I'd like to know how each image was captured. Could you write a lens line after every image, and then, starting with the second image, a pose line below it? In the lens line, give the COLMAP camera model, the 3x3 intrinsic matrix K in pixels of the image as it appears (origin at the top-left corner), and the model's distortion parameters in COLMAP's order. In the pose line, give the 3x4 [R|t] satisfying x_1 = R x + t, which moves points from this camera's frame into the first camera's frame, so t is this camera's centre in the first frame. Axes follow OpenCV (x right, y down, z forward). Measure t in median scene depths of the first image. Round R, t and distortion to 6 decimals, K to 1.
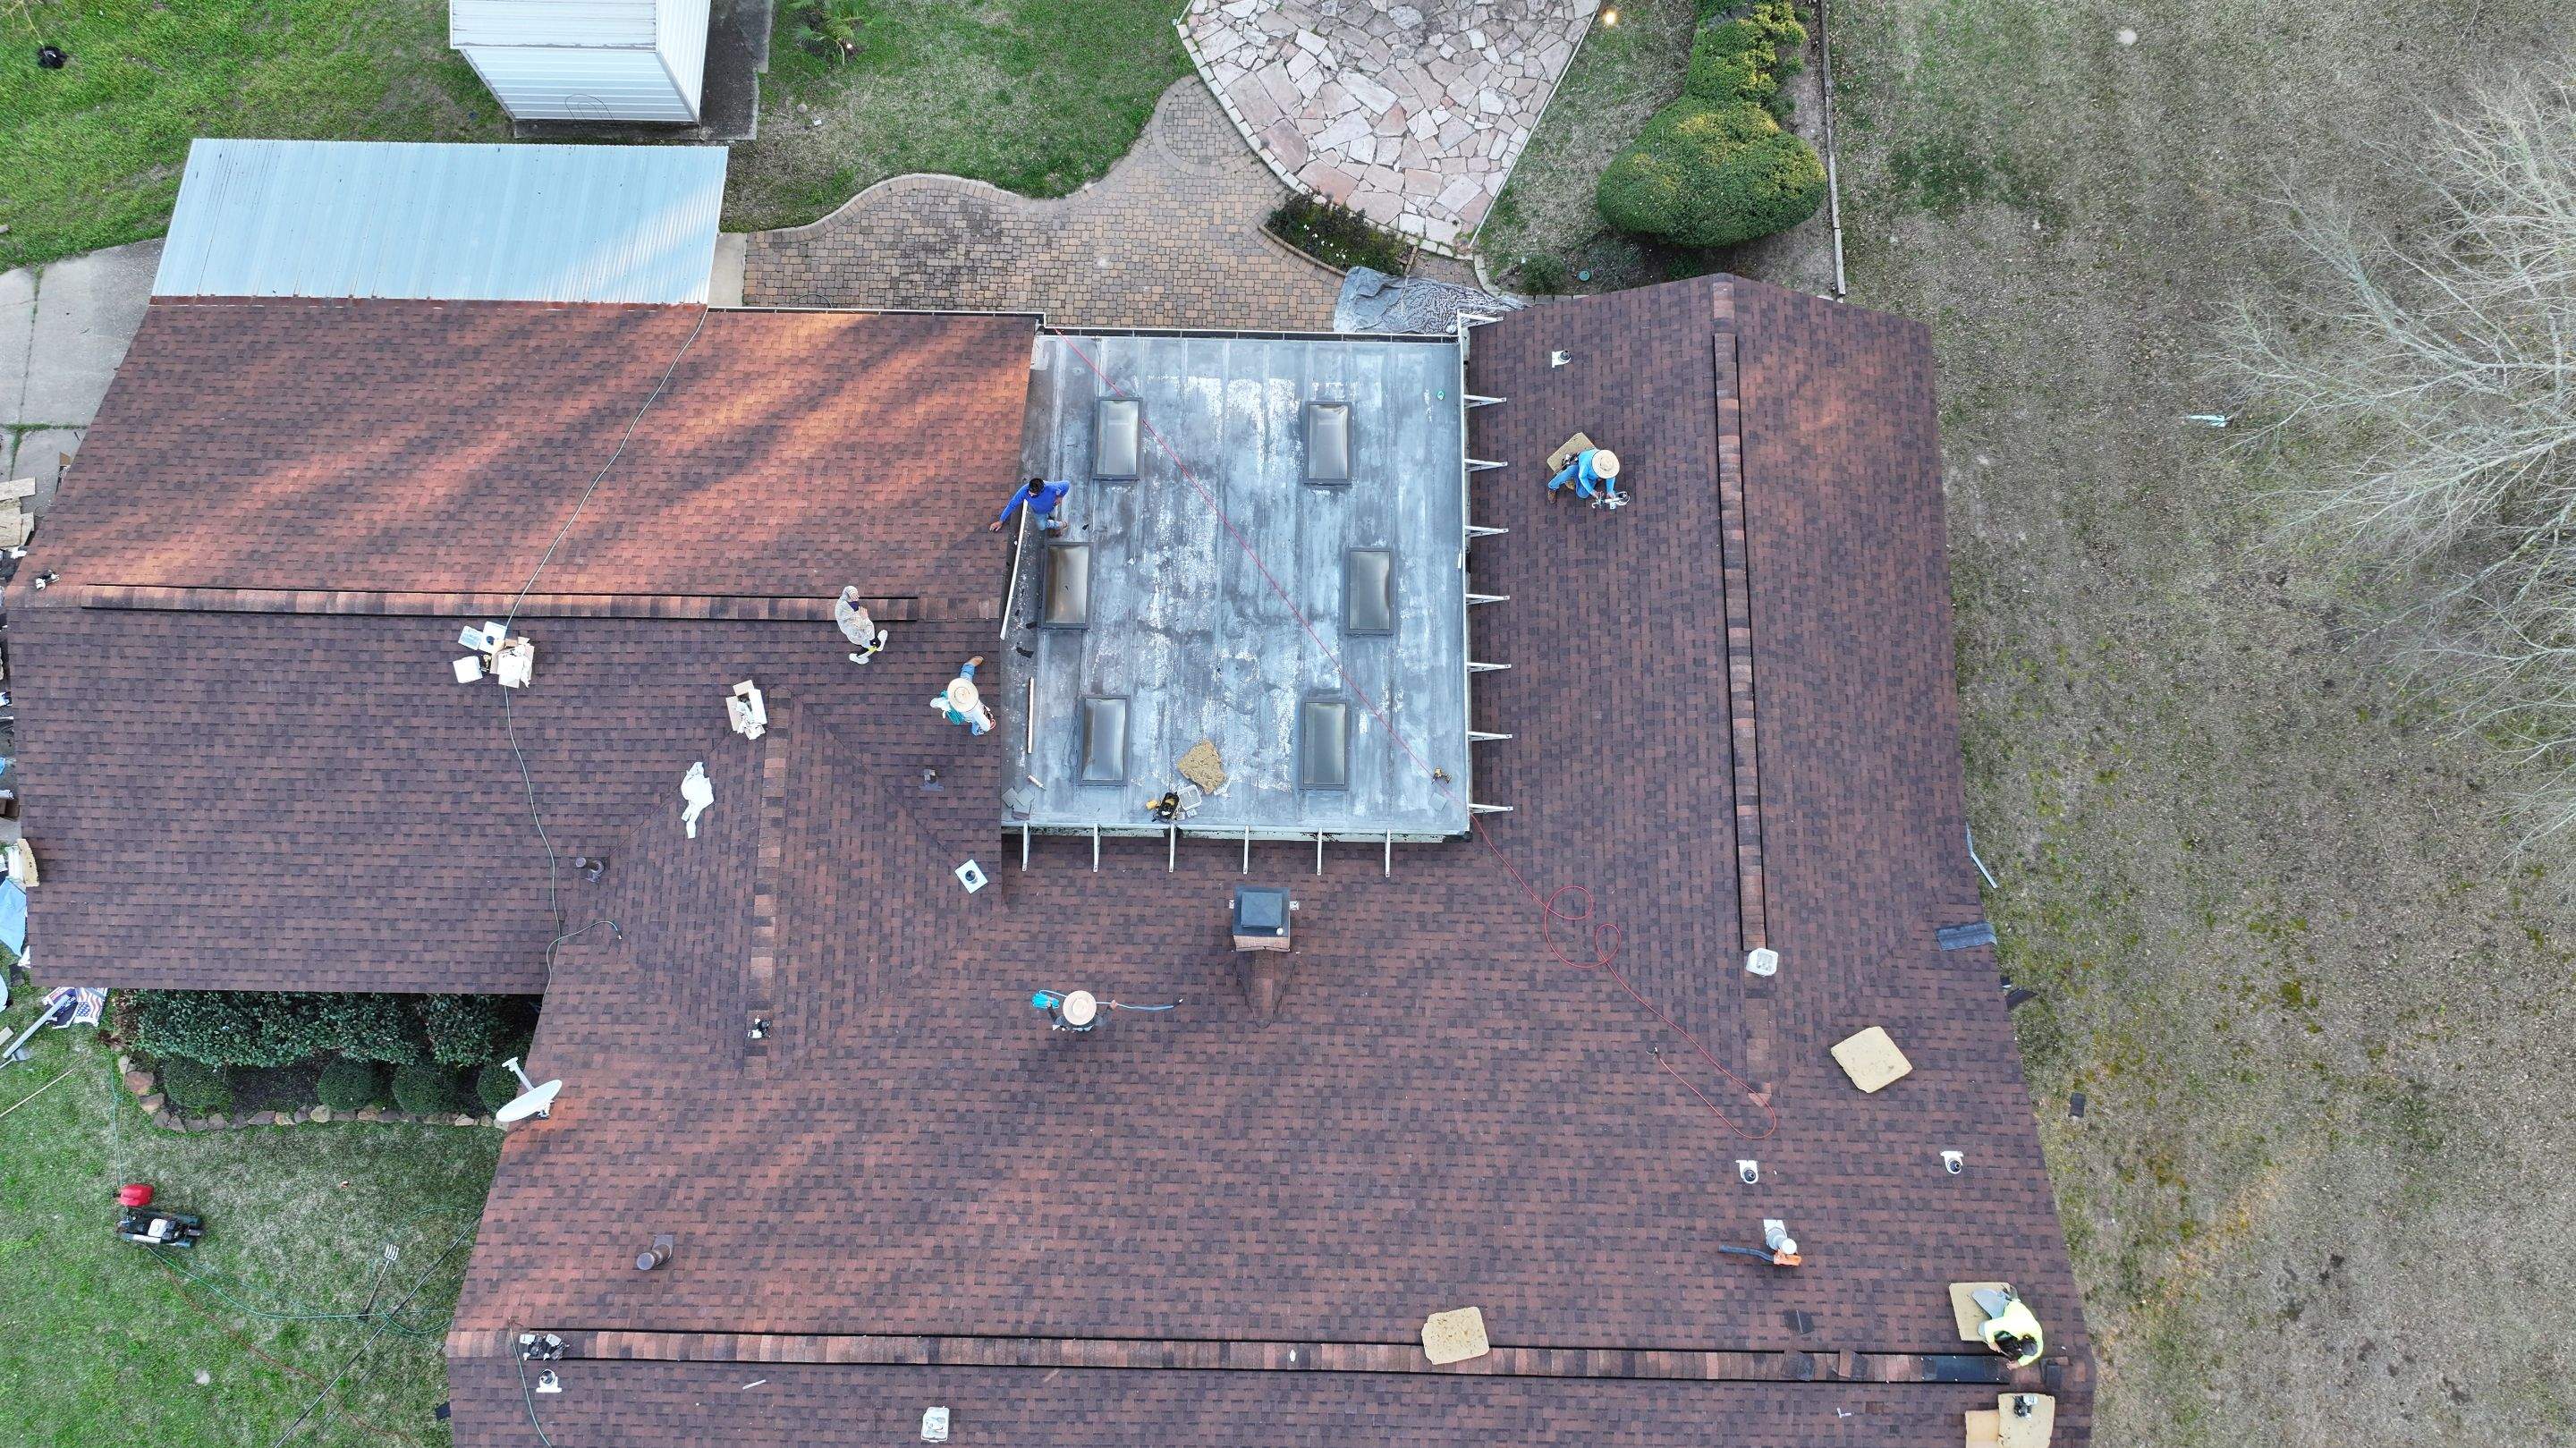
lens RADIAL K [[1799.4, 0, 1294.3], [0, 1799.4, 716.0], [0, 0, 1]] dist [-0.013912, 0.027423]
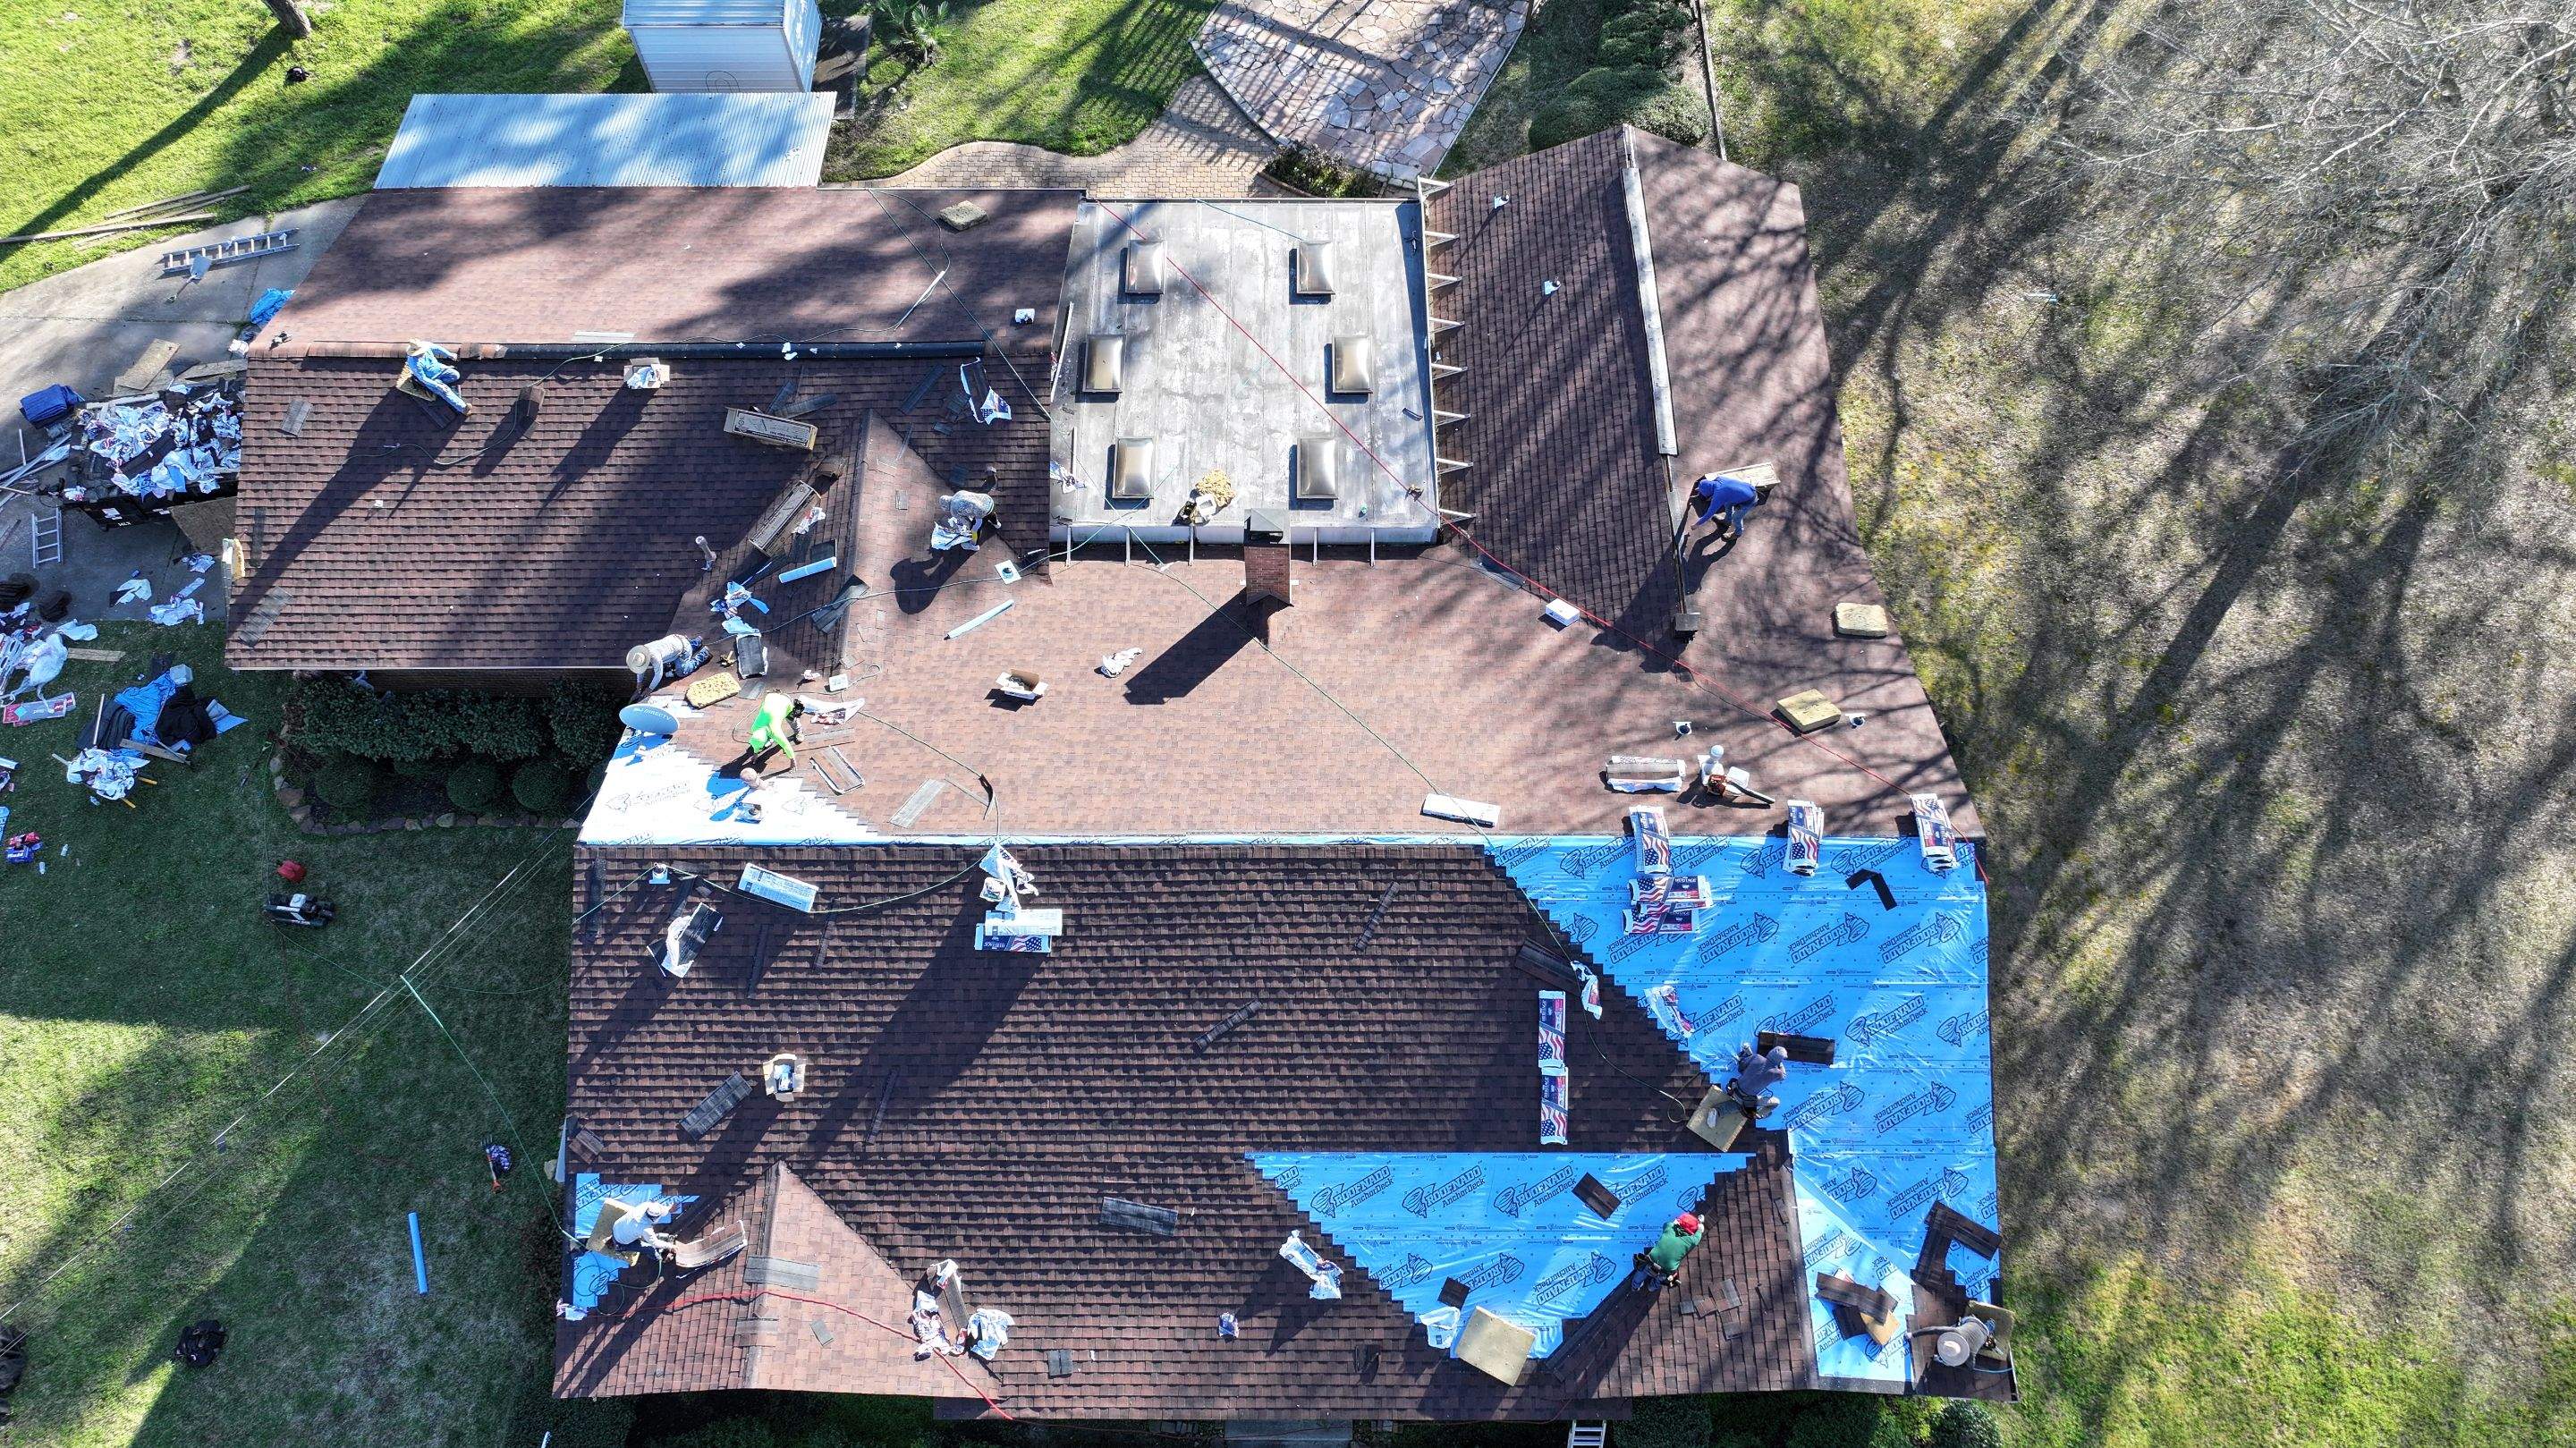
lens RADIAL K [[1799.7, 0, 1288.0], [0, 1799.7, 724.0], [0, 0, 1]] dist [0.001081, 0.006814]
pose [[0.999860, -0.016745, -0.000567, -0.004894], [0.016103, 0.969800, -0.243370, 0.461892], [0.004625, 0.243327, 0.969933, -0.126480]]
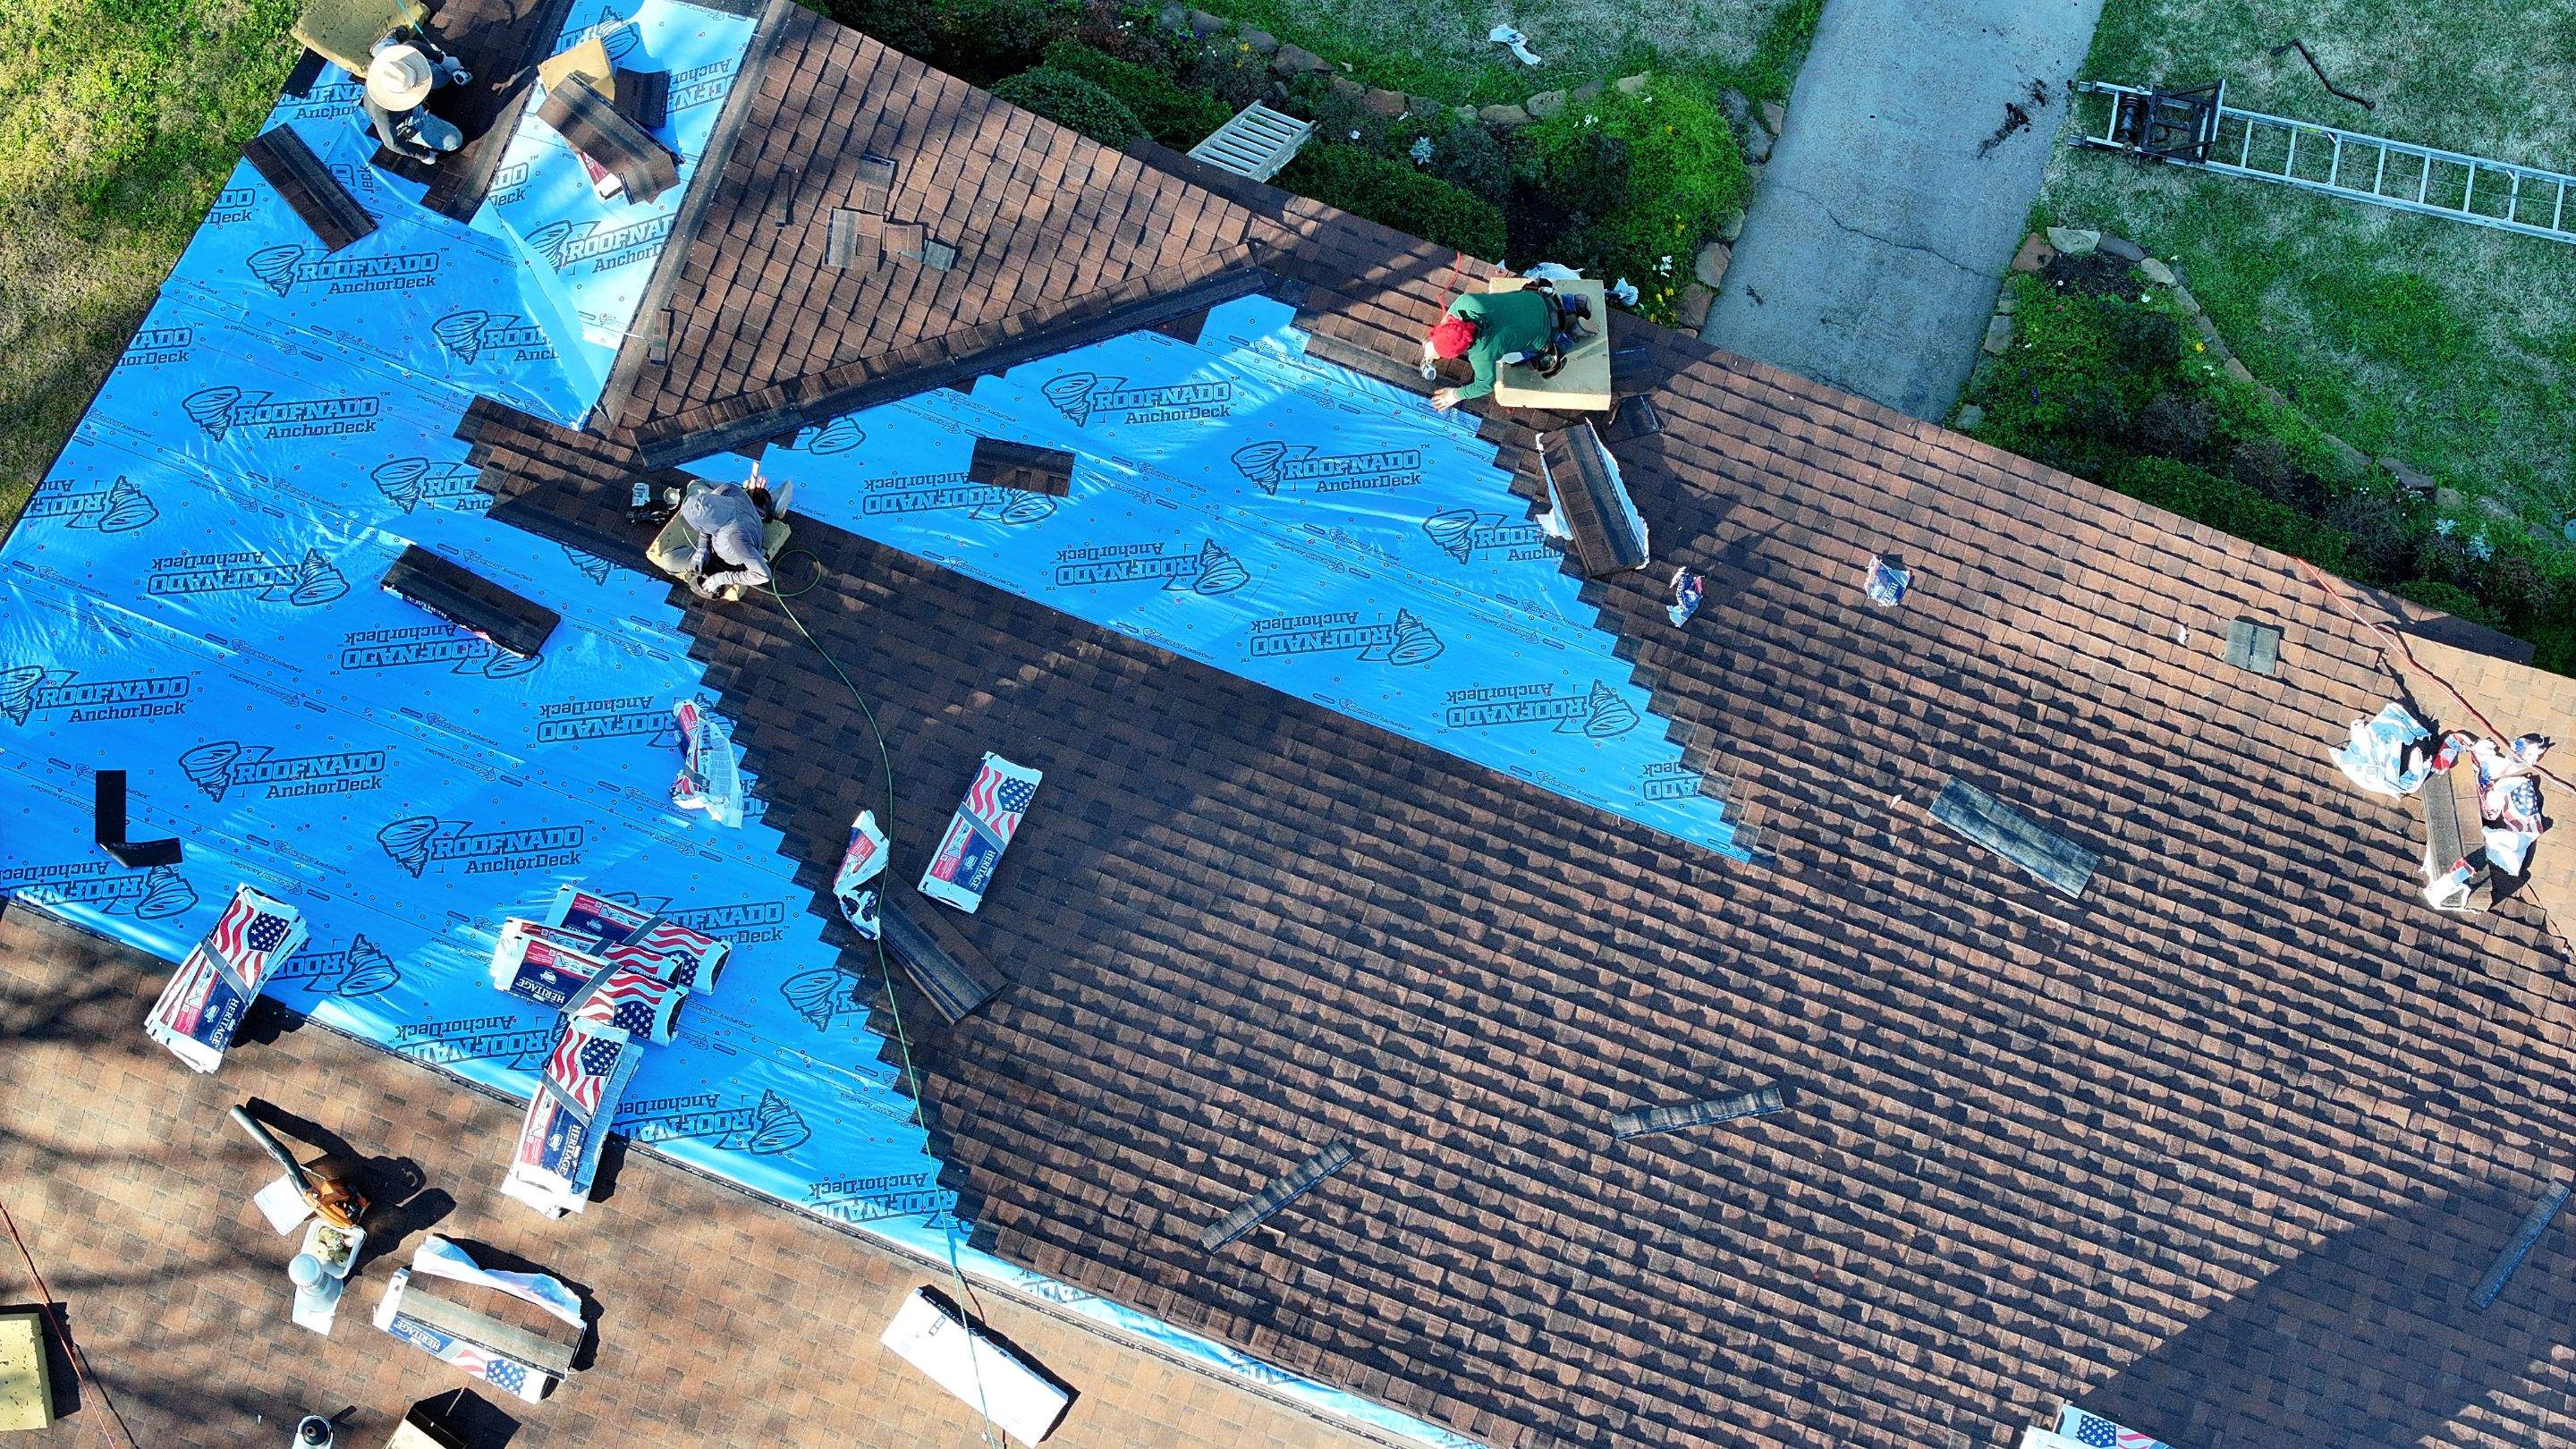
lens RADIAL K [[5133.4, 0, 1316.2], [0, 5133.4, 714.2], [0, 0, 1]] dist [-0.276804, 1.661375]
pose [[-0.940959, -0.331026, 0.070839, -0.010799], [0.328849, -0.844172, 0.423358, -0.041195], [-0.080343, 0.421658, 0.903189, -0.208665]]
